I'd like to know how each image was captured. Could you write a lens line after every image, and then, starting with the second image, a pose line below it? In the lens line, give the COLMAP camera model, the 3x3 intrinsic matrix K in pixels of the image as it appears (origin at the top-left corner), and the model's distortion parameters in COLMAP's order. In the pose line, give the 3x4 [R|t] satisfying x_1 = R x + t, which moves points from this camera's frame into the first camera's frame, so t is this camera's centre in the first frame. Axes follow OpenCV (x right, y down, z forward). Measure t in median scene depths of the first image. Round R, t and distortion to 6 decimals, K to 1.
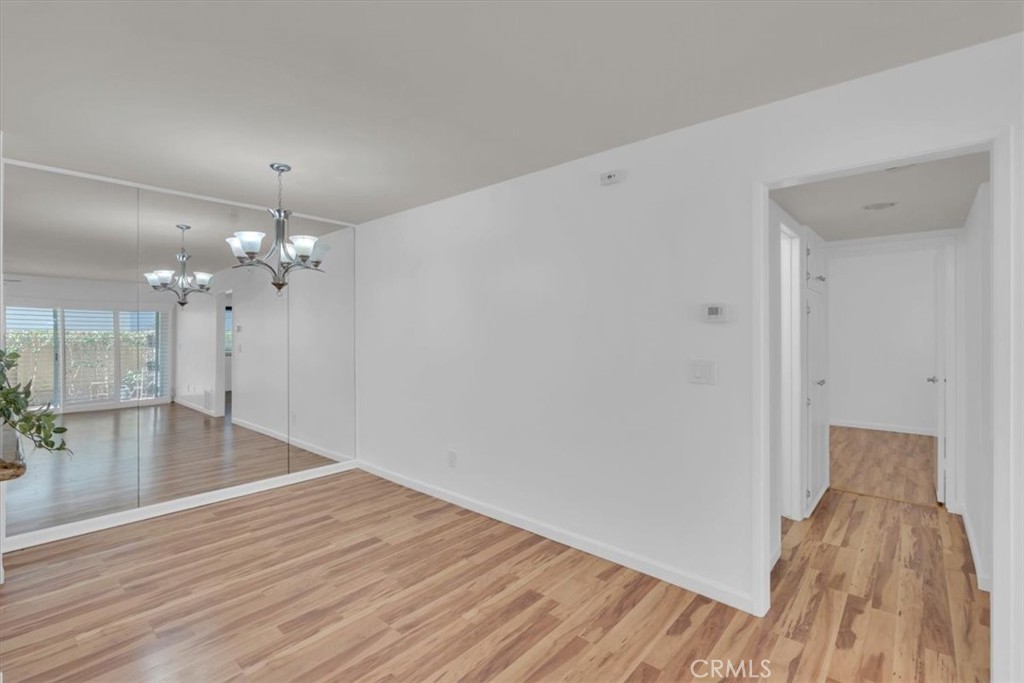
lens RADIAL K [[460.3, 0, 513.8], [0, 460.3, 346.1], [0, 0, 1]] dist [-0.002498, -0.000623]
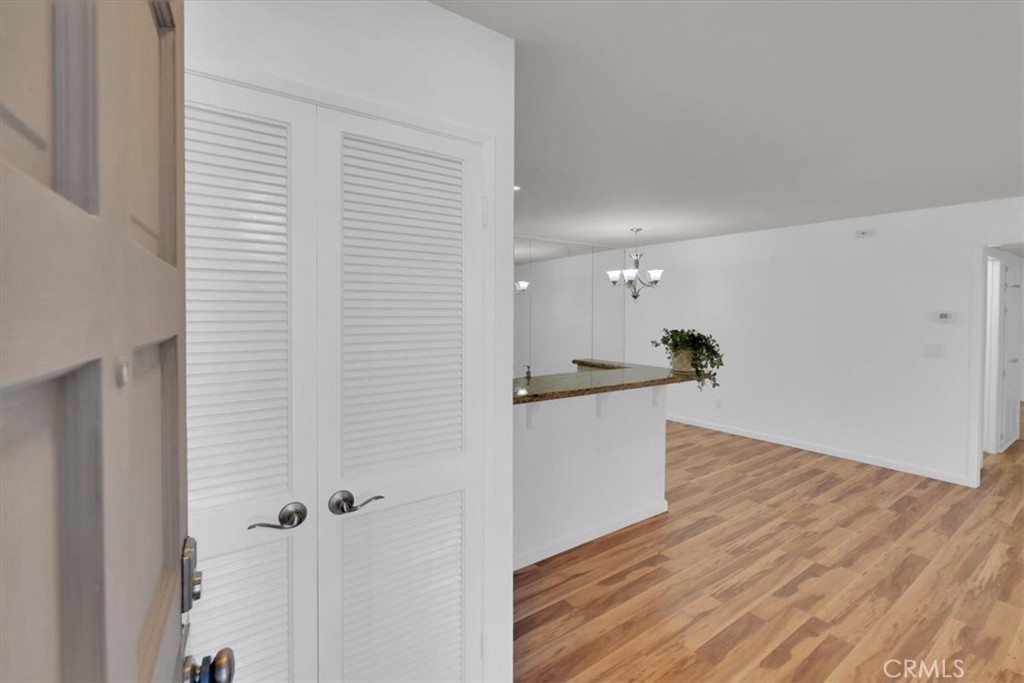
lens RADIAL K [[468.6, 0, 480.9], [0, 468.6, 331.0], [0, 0, 1]] dist [0.001277, 0.000378]
pose [[0.971051, 0.012982, -0.238521, -0.781648], [-0.008155, 0.999742, 0.021215, -0.038911], [0.238734, -0.018655, 0.970906, -1.062608]]
